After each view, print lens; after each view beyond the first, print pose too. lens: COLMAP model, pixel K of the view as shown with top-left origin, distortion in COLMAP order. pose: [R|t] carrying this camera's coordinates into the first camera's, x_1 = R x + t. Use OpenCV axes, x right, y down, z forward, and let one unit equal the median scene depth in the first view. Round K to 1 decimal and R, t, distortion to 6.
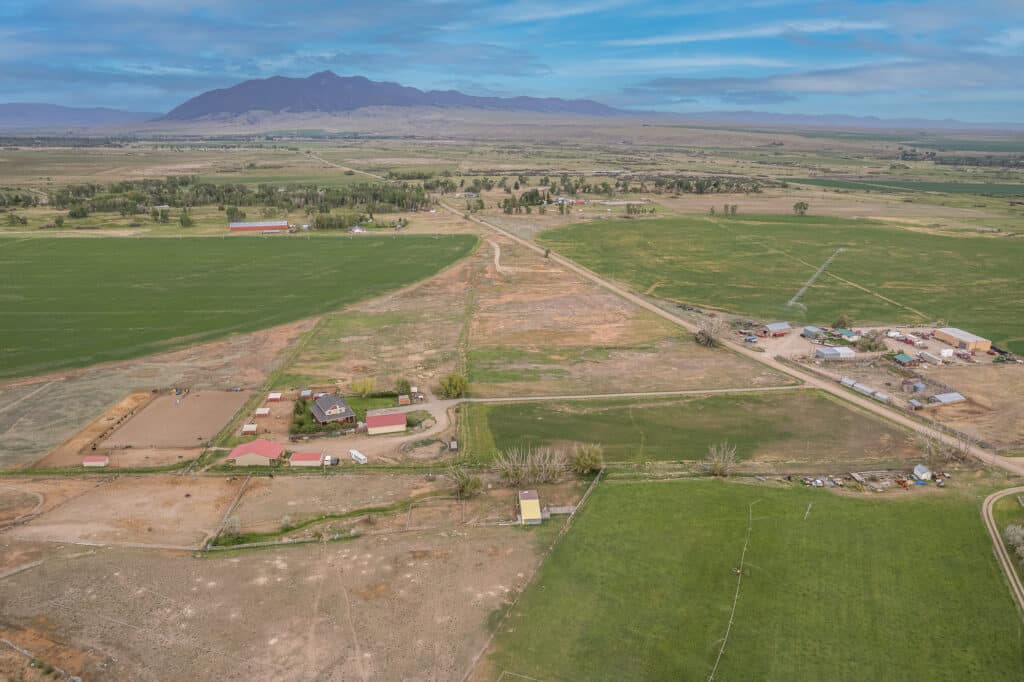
lens RADIAL K [[942.5, 0, 514.9], [0, 942.5, 337.3], [0, 0, 1]] dist [-0.037856, 0.016993]
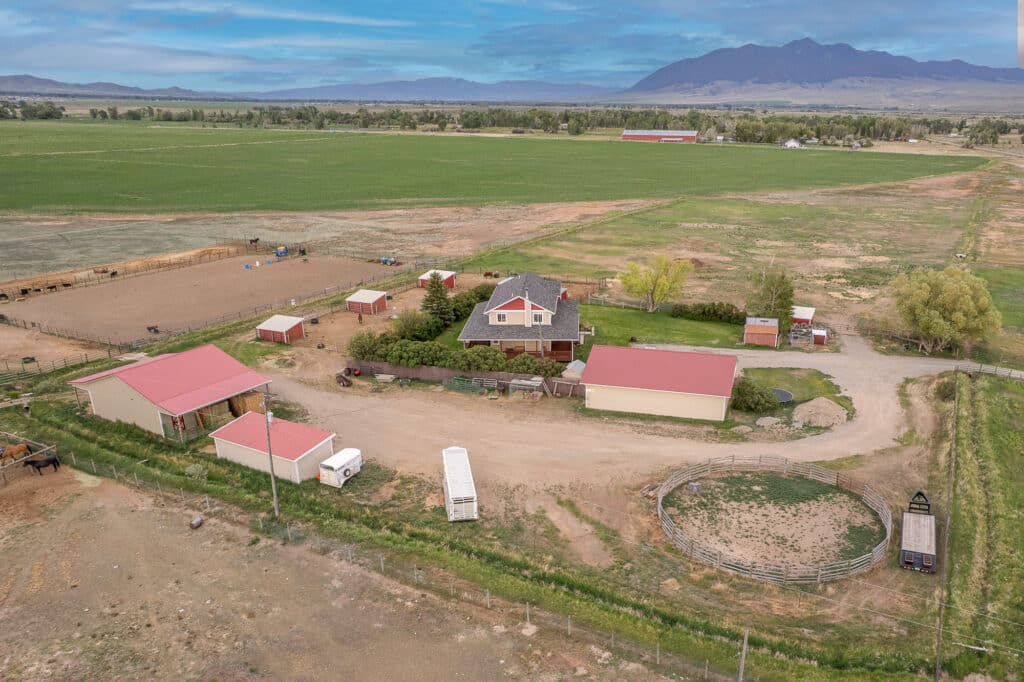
lens RADIAL K [[942.5, 0, 511.6], [0, 942.5, 342.1], [0, 0, 1]] dist [-0.037856, 0.016993]
pose [[0.881782, 0.165840, -0.441539, -0.054195], [-0.165058, 0.985452, 0.040499, 0.072766], [0.441832, 0.037168, 0.896327, 0.704889]]
